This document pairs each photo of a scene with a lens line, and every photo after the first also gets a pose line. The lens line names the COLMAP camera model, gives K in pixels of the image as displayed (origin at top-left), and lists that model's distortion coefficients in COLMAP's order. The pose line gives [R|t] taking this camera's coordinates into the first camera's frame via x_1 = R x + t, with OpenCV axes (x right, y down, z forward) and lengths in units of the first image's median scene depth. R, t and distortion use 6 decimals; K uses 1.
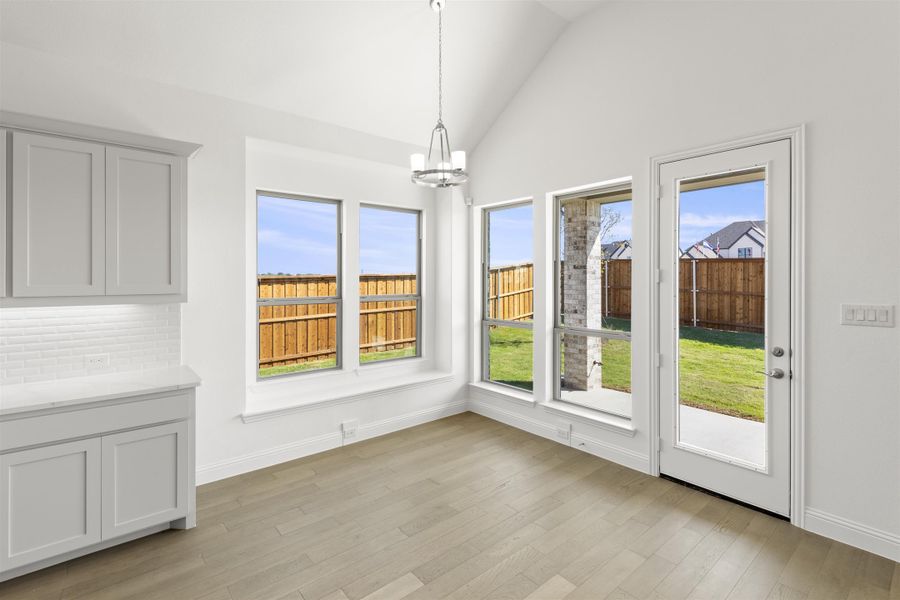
lens RADIAL K [[424.4, 0, 449.2], [0, 424.4, 278.7], [0, 0, 1]] dist [-0.003735, -0.001097]
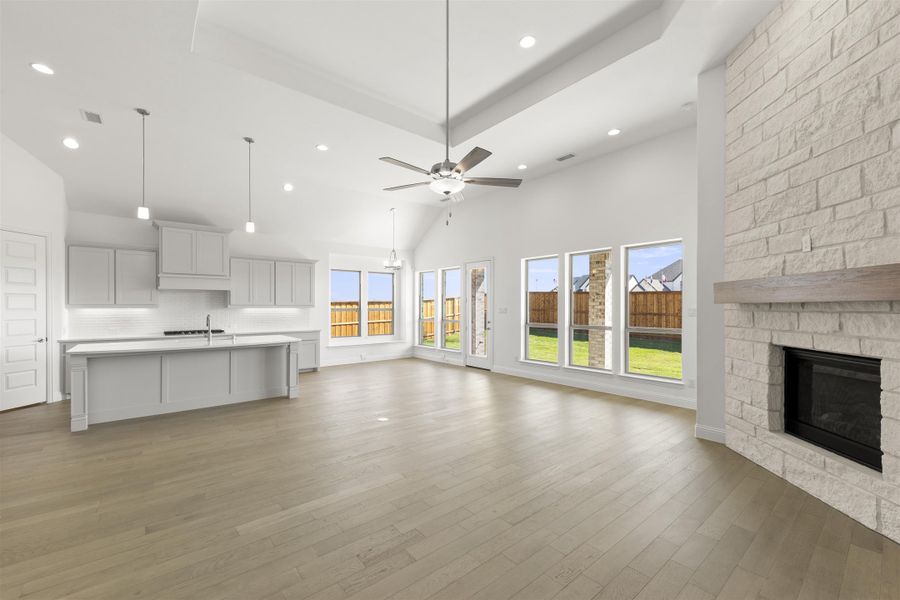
lens RADIAL K [[365.3, 0, 451.6], [0, 365.3, 307.6], [0, 0, 1]] dist [0.000288, -0.000001]
pose [[0.999979, 0.001148, 0.006336, 0.309105], [-0.001174, 0.999991, 0.004110, 0.029980], [-0.006332, -0.004117, 0.999971, -1.330964]]
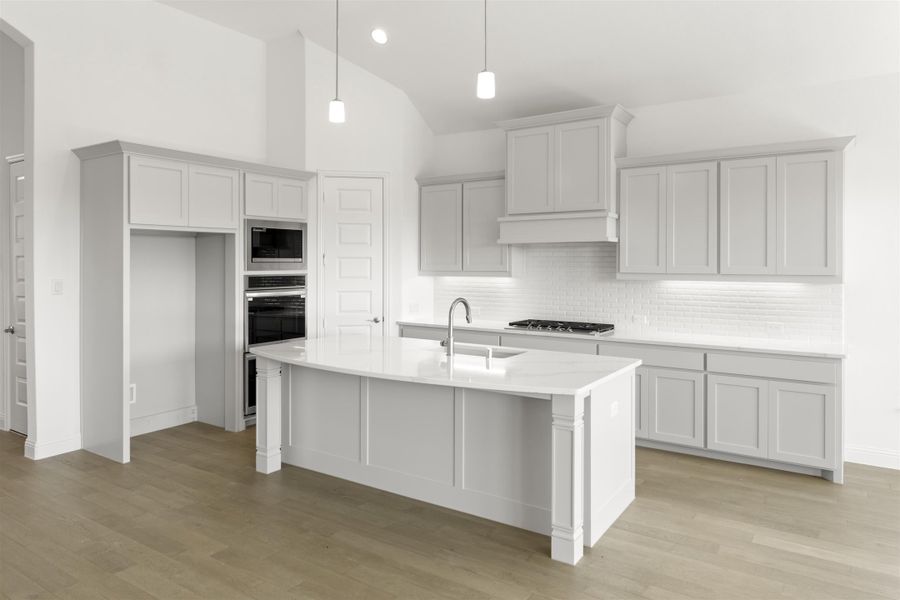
lens RADIAL K [[607.8, 0, 449.0], [0, 607.8, 258.0], [0, 0, 1]] dist [0.000727, -0.000658]
pose [[0.284327, -0.004628, -0.958716, 0.418121], [0.000742, 0.999989, -0.004607, -0.002338], [0.958727, 0.000598, 0.284328, -0.292121]]
